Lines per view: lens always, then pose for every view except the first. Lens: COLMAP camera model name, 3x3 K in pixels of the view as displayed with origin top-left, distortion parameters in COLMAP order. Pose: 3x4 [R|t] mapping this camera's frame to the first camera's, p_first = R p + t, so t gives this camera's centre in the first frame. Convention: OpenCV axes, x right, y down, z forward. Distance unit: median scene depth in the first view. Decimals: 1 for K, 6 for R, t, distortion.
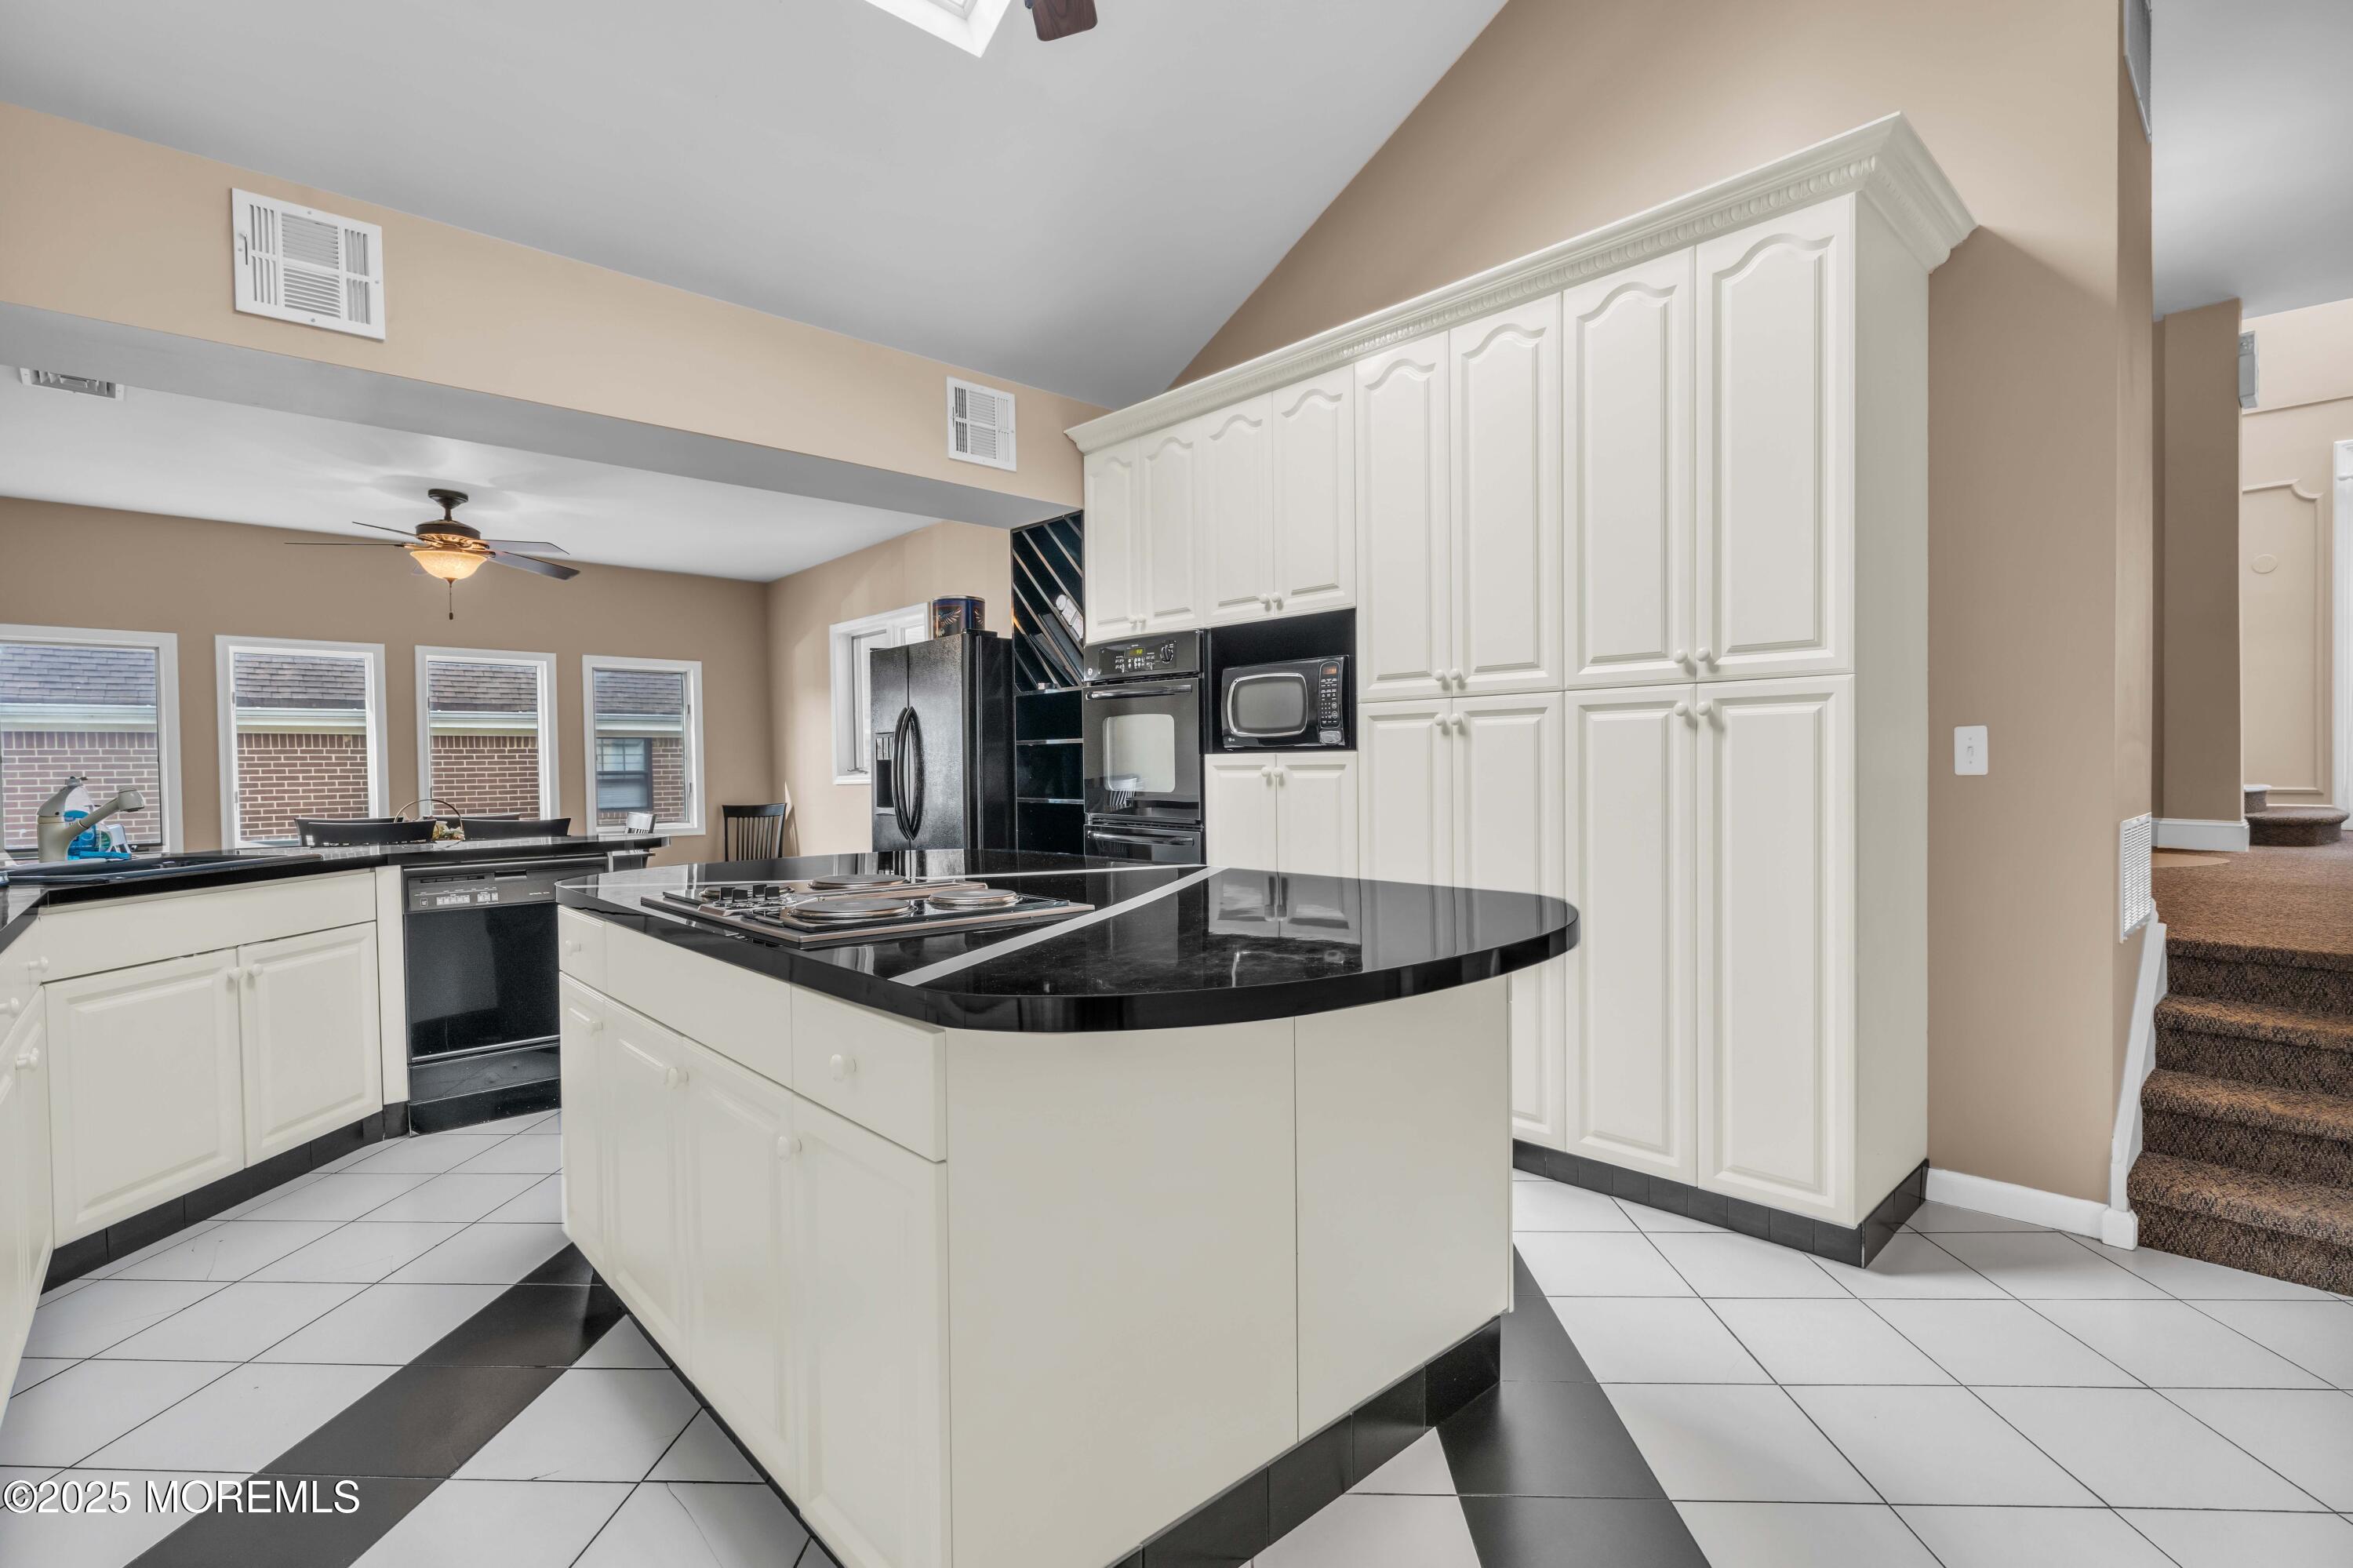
lens RADIAL K [[1082.6, 0, 1176.4], [0, 1082.6, 787.2], [0, 0, 1]] dist [-0.001535, 0.000463]
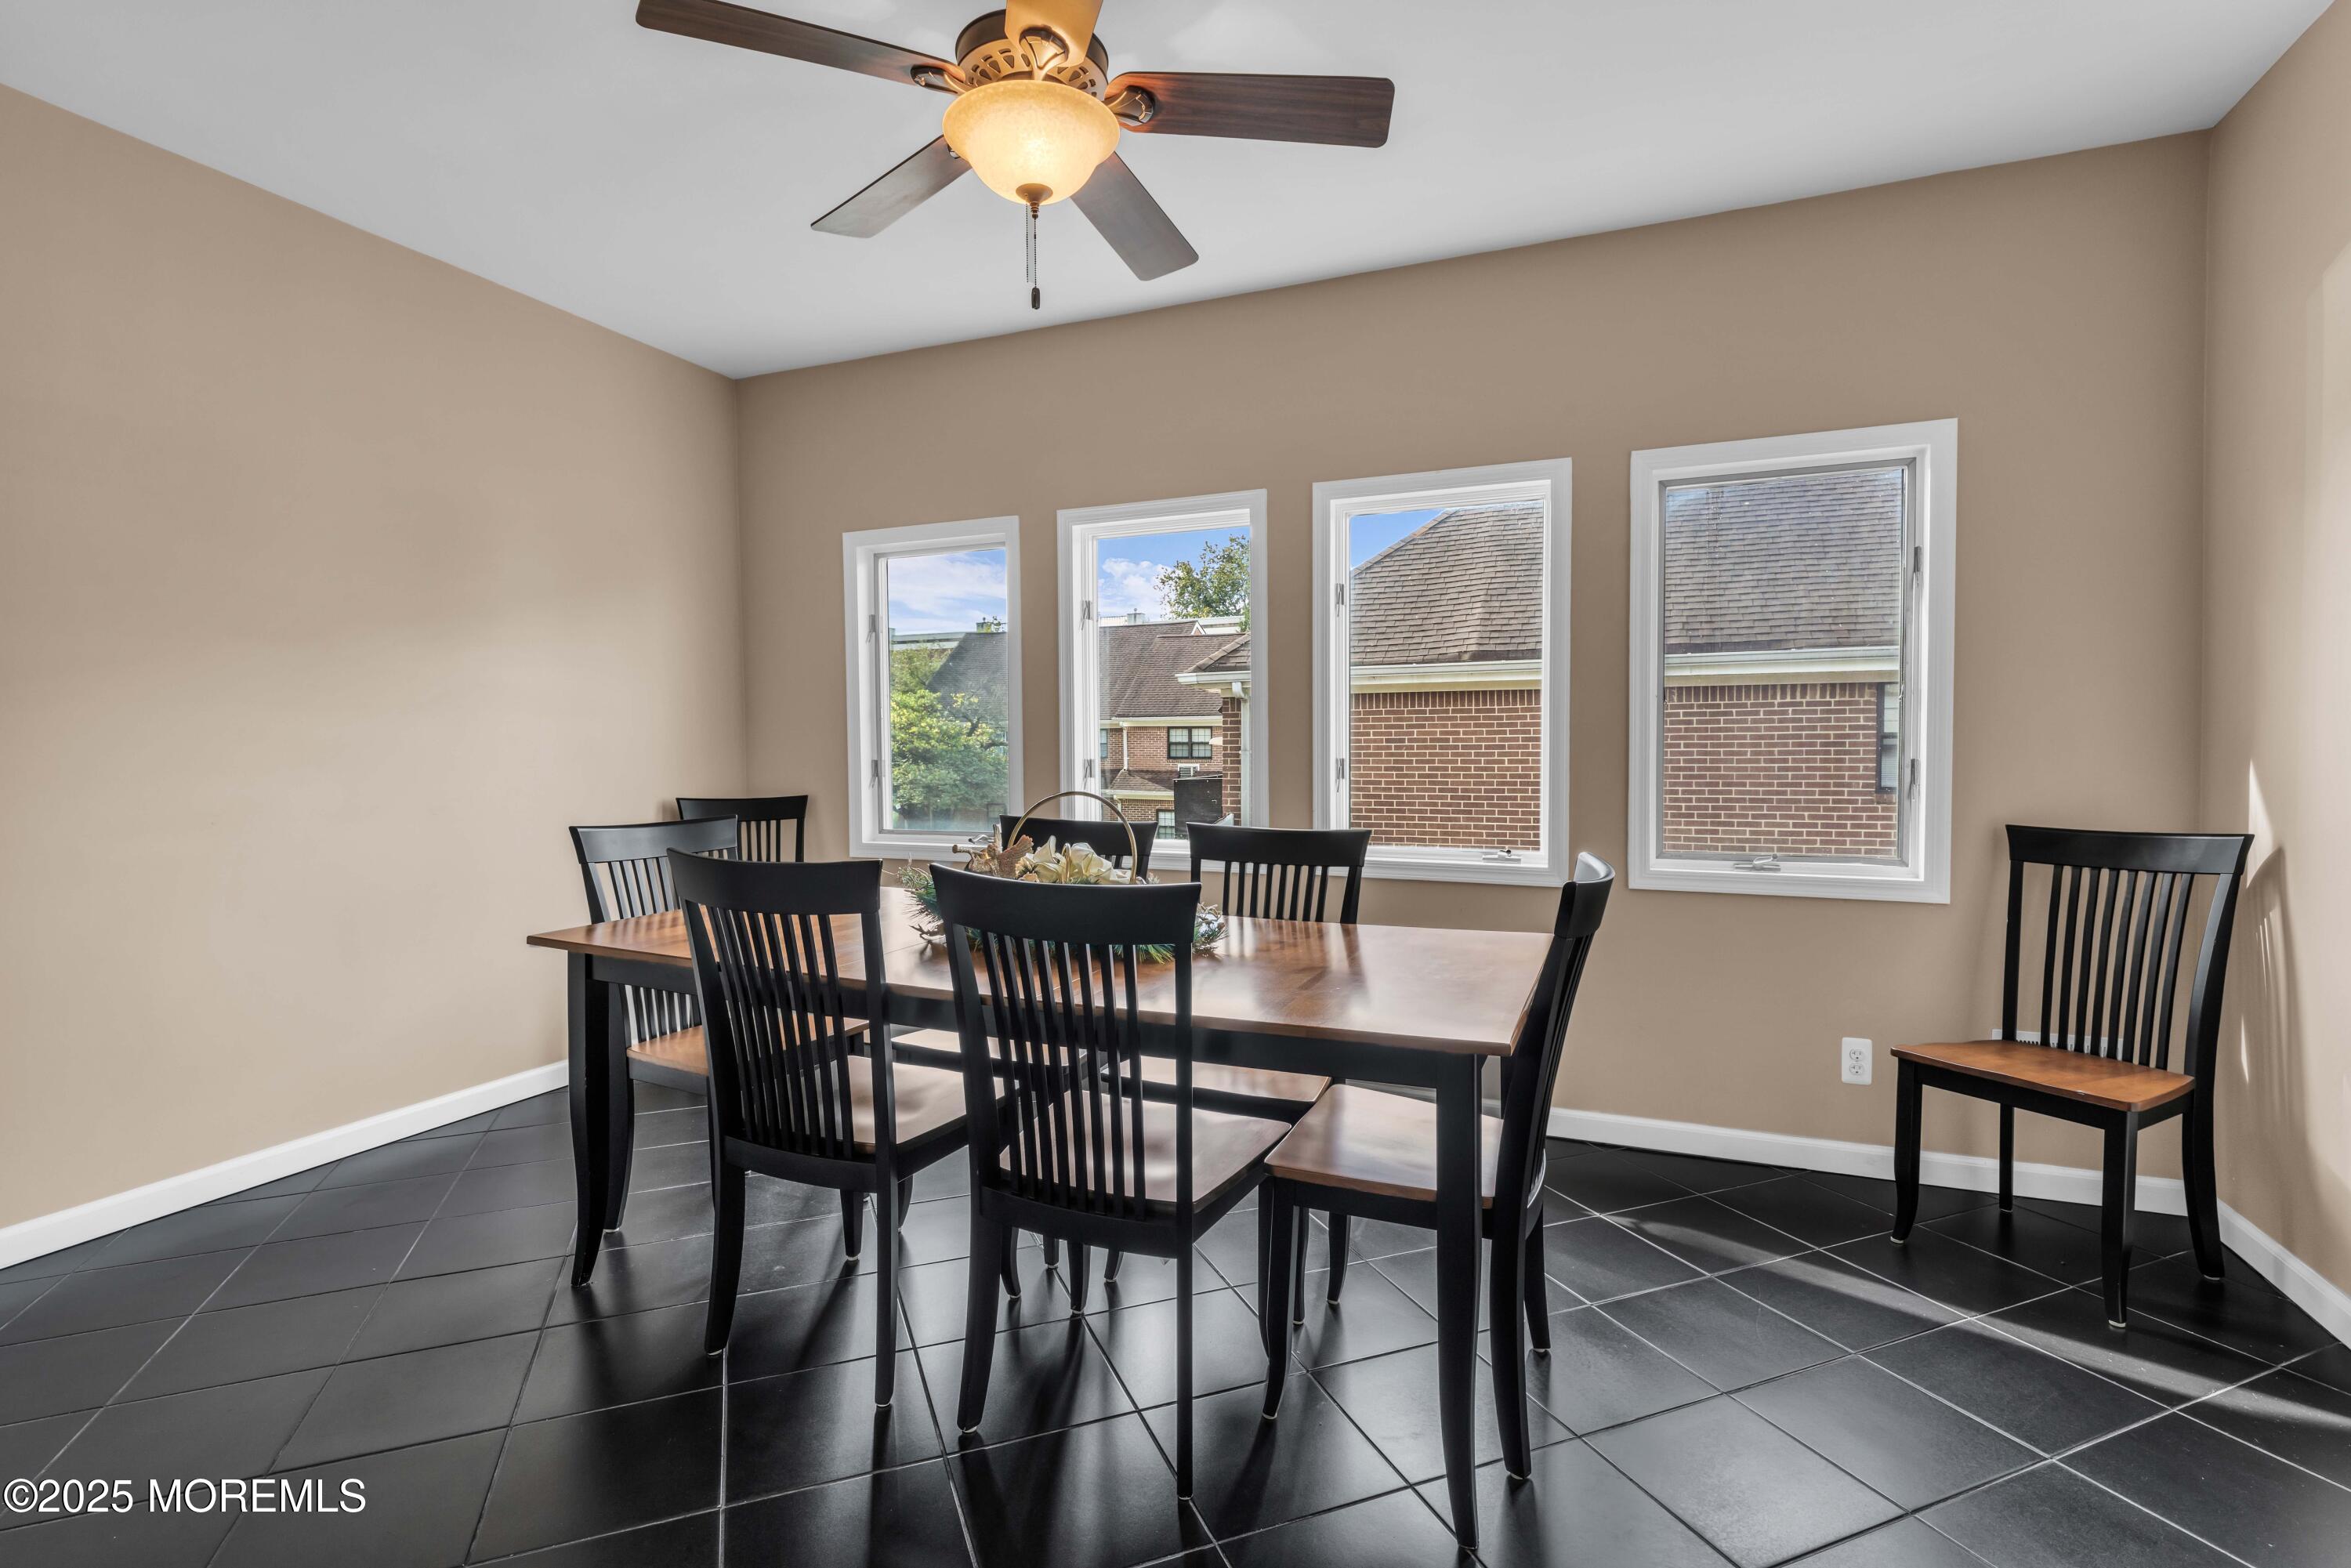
lens RADIAL K [[1081.6, 0, 1175.4], [0, 1081.6, 787.2], [0, 0, 1]] dist [-0.001535, 0.000463]
pose [[0.410810, 0.046903, -0.910514, -0.303099], [-0.015314, 0.998890, 0.044546, -0.009511], [0.911592, -0.004357, 0.411073, 0.870234]]
